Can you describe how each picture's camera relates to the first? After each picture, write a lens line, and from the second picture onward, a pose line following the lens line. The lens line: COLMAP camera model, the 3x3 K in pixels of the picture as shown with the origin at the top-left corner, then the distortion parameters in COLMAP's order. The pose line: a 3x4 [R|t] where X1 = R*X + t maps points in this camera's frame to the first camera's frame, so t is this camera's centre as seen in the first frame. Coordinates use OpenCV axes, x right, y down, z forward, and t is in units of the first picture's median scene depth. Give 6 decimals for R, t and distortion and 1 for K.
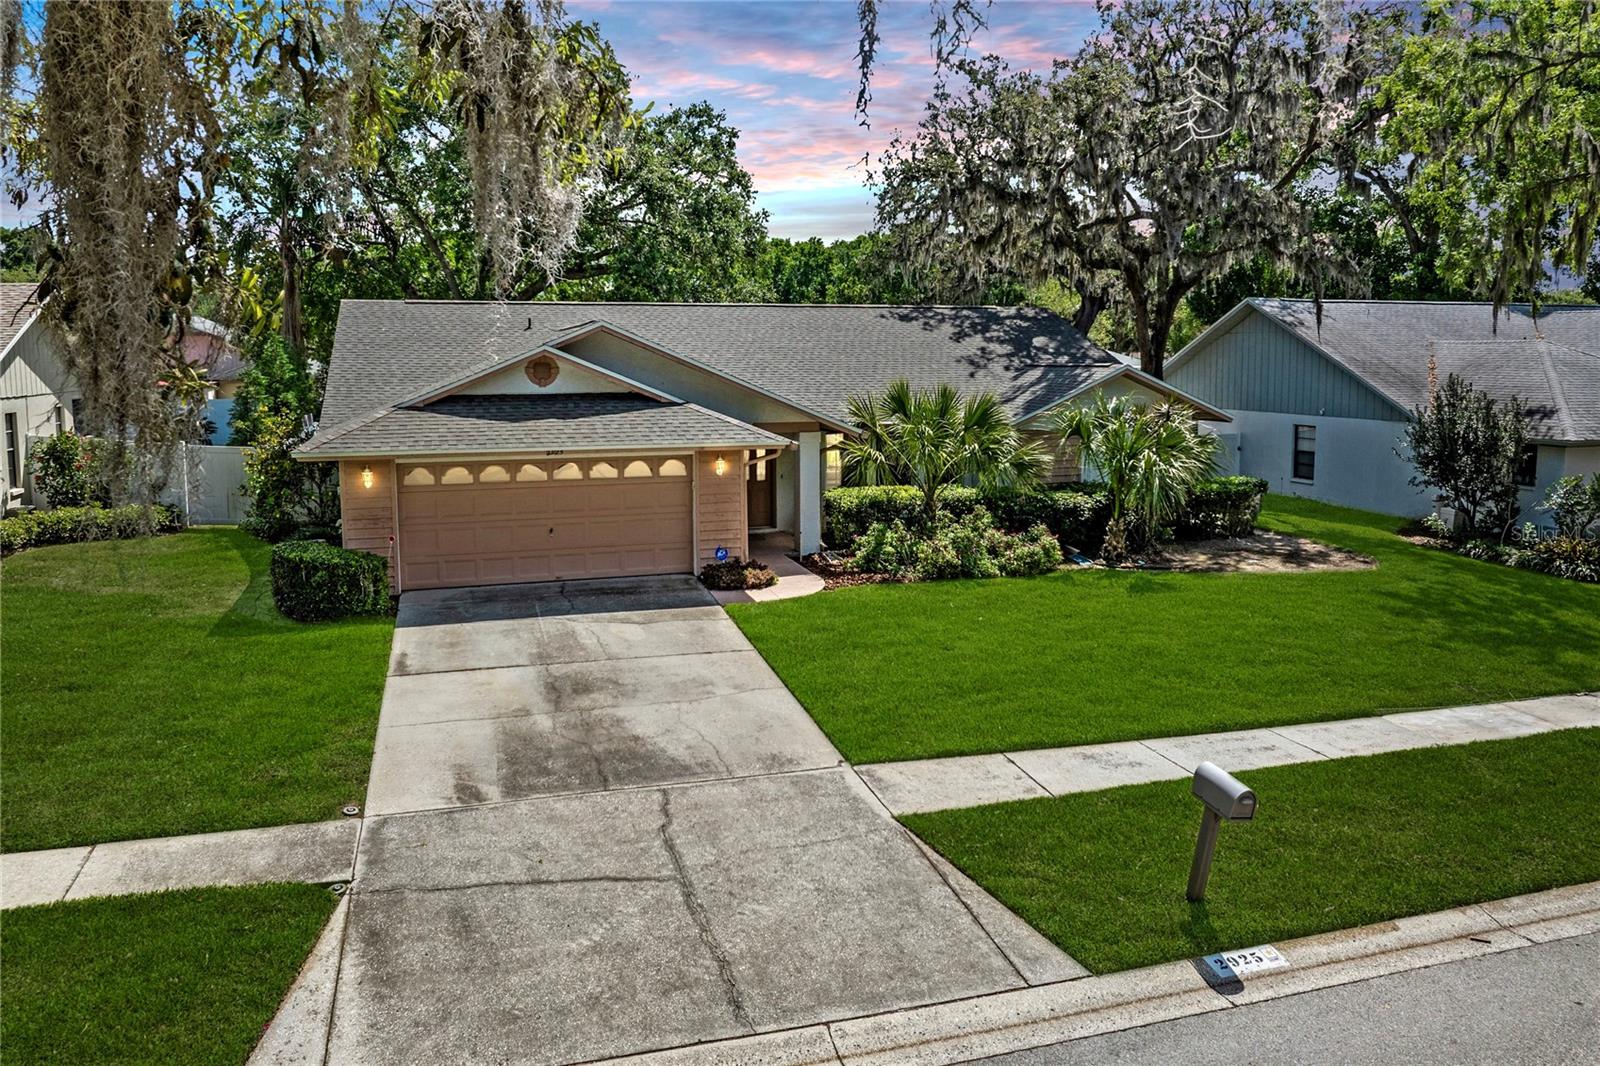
lens RADIAL K [[1134.5, 0, 804.8], [0, 1134.5, 470.8], [0, 0, 1]] dist [-0.037965, -0.007638]
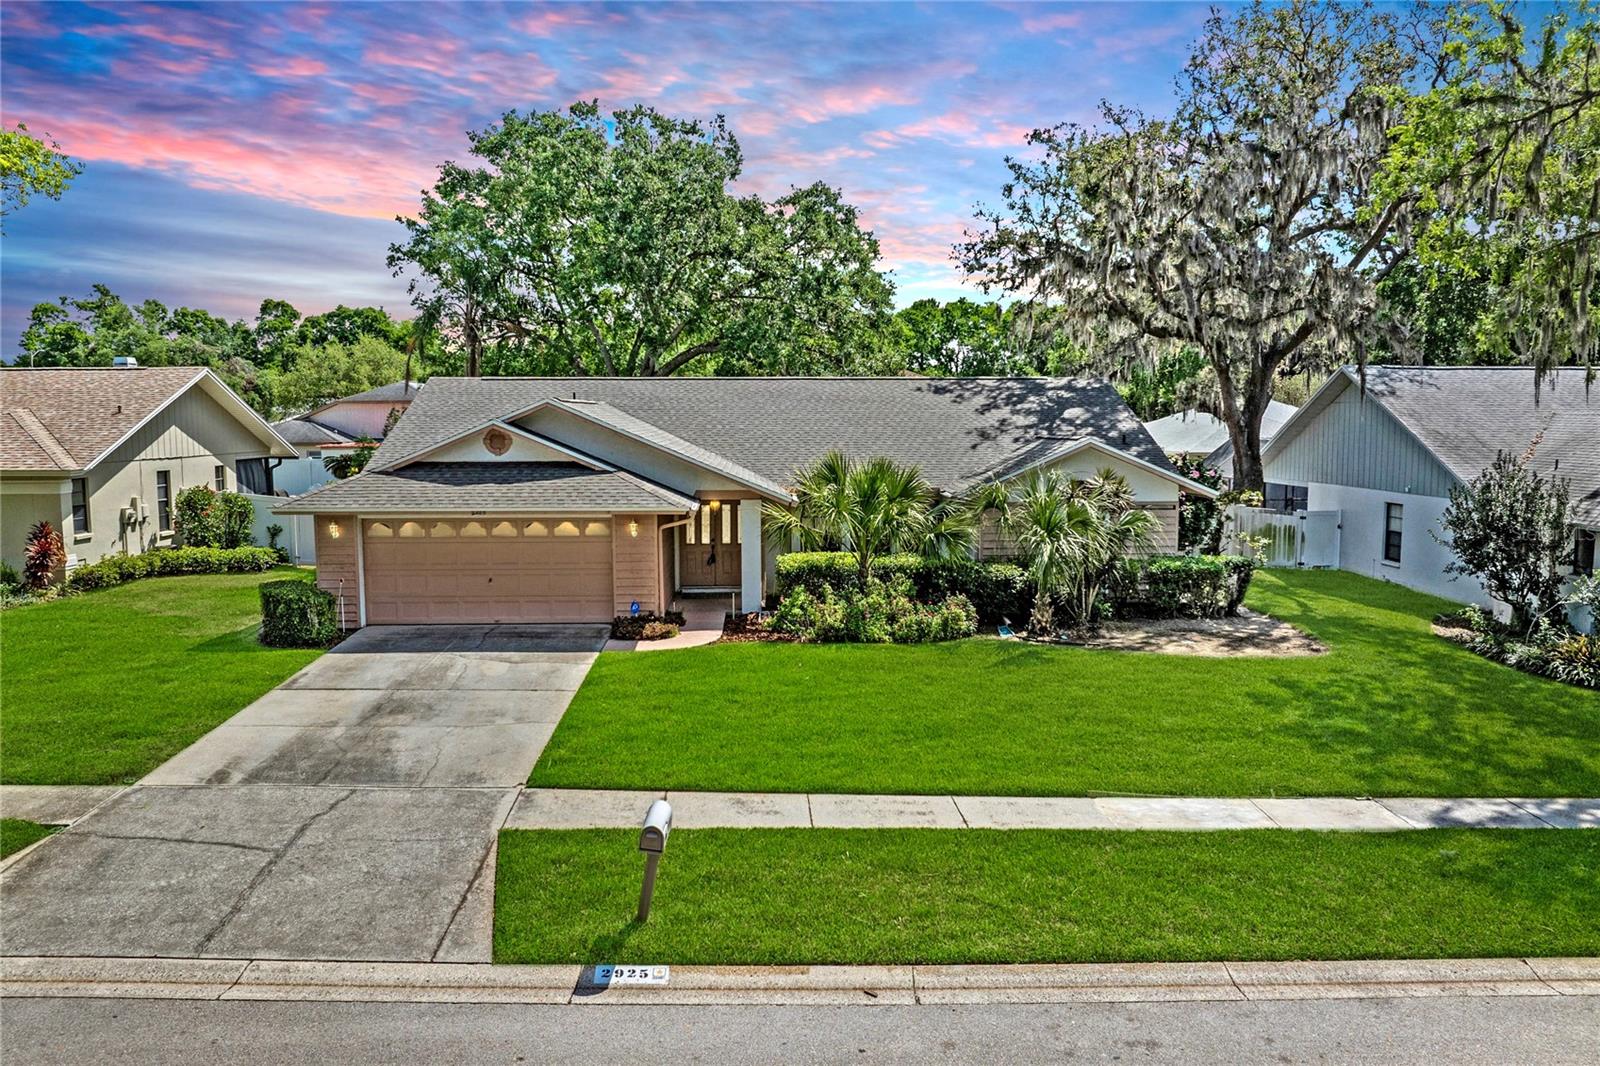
lens RADIAL K [[1135.4, 0, 804.1], [0, 1135.4, 528.6], [0, 0, 1]] dist [-0.045859, 0.006169]
pose [[0.961994, 0.028288, -0.271601, 0.537835], [-0.029446, 0.999566, -0.000187, -0.012416], [0.271478, 0.008177, 0.962410, -0.036727]]
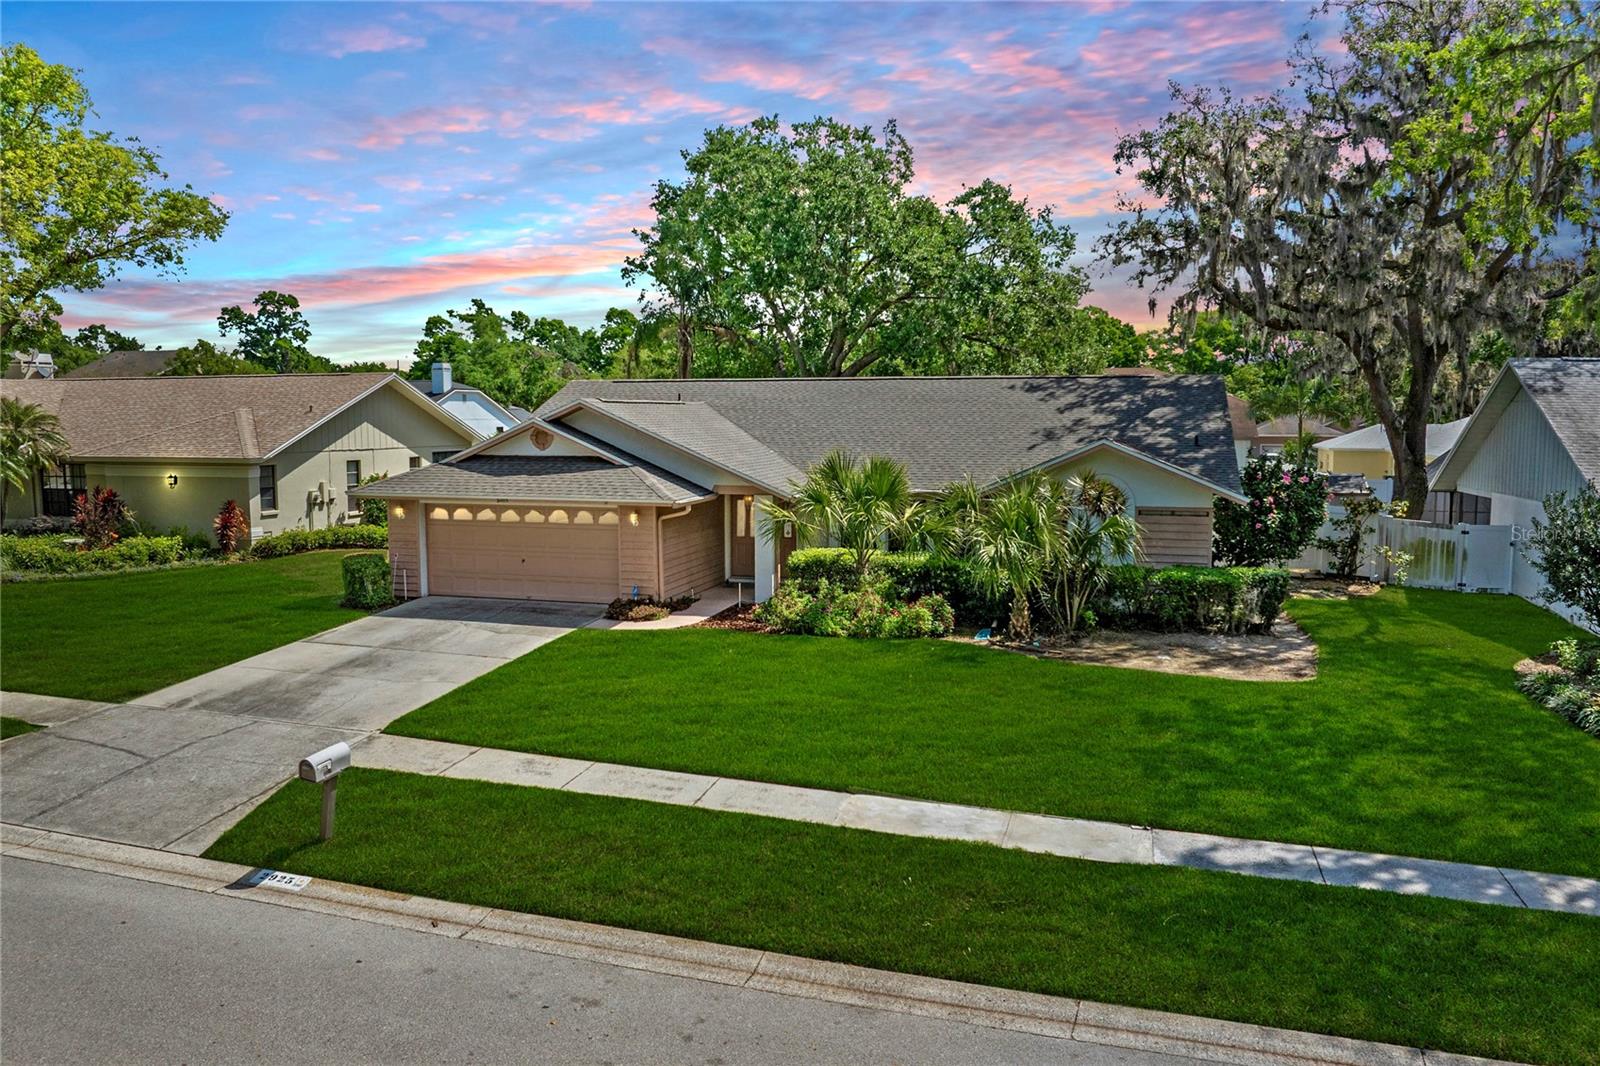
lens RADIAL K [[1135.4, 0, 804.1], [0, 1135.4, 528.6], [0, 0, 1]] dist [-0.045859, 0.006169]
pose [[0.828613, 0.057801, -0.556829, 1.038141], [-0.059830, 0.998102, 0.014574, -0.030452], [0.556615, 0.021239, 0.830499, 0.131048]]
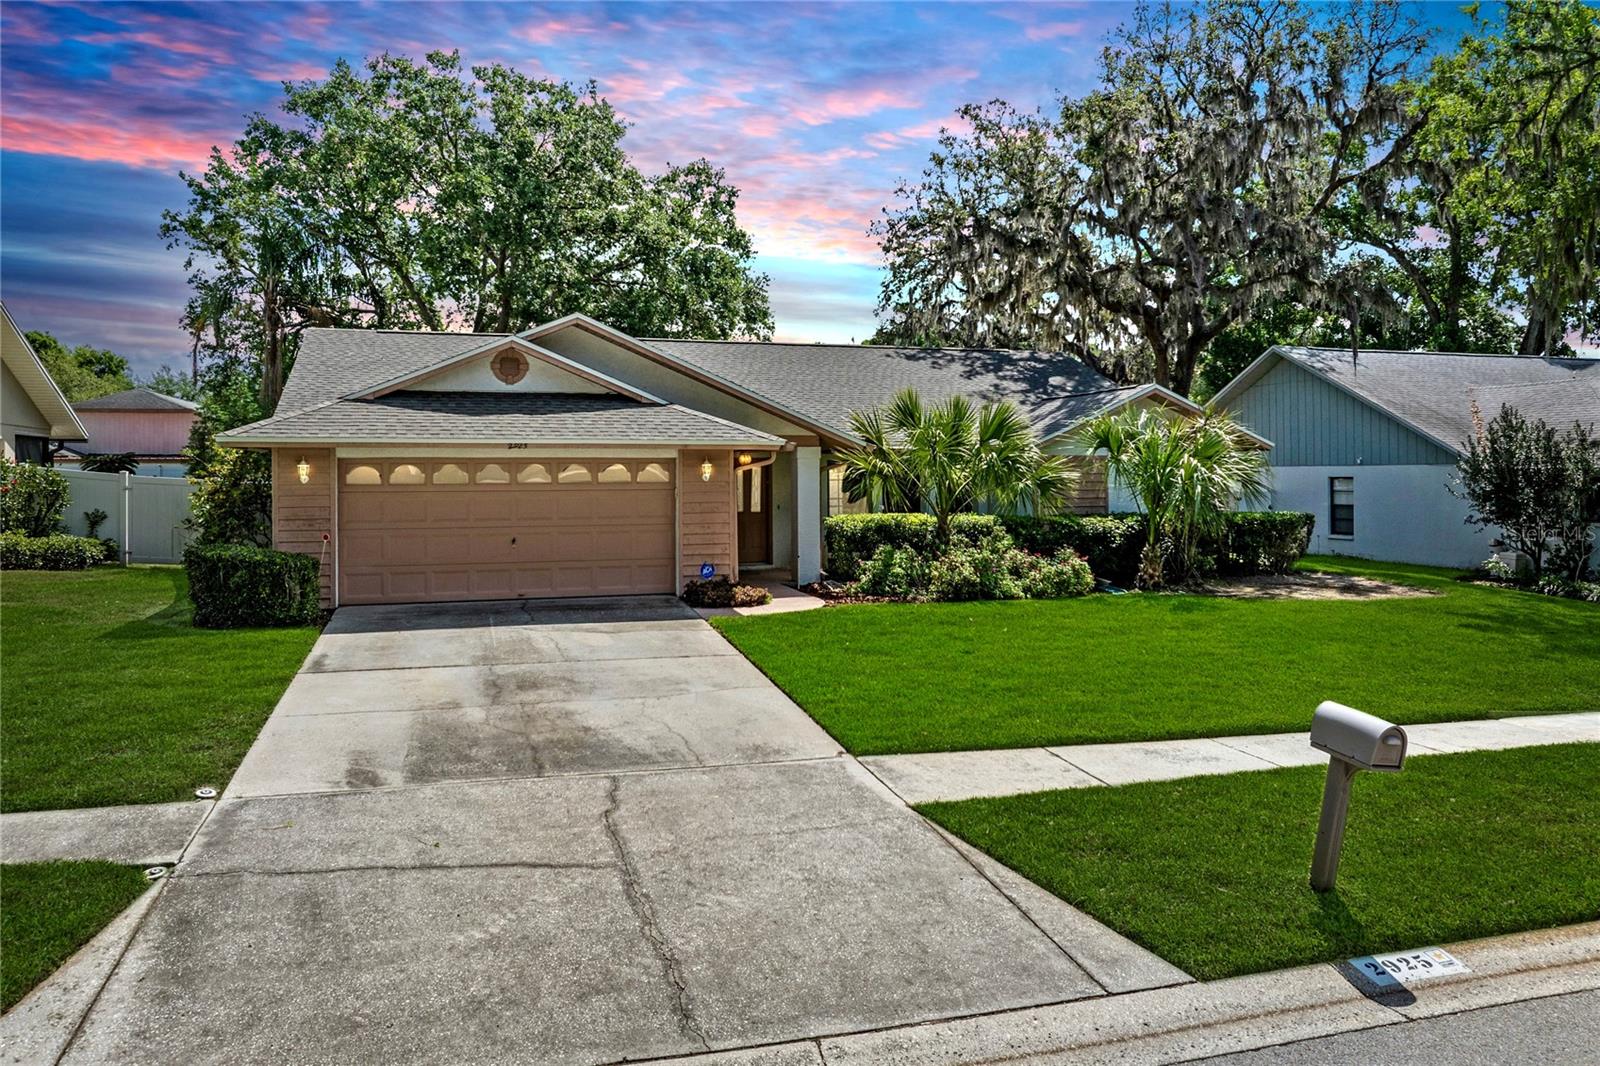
lens RADIAL K [[1135.4, 0, 803.7], [0, 1135.4, 467.6], [0, 0, 1]] dist [-0.045970, 0.009841]
pose [[0.999980, -0.001806, -0.006010, 0.009336], [0.001138, 0.994002, -0.109352, 0.125278], [0.006171, 0.109343, 0.993985, 0.162901]]
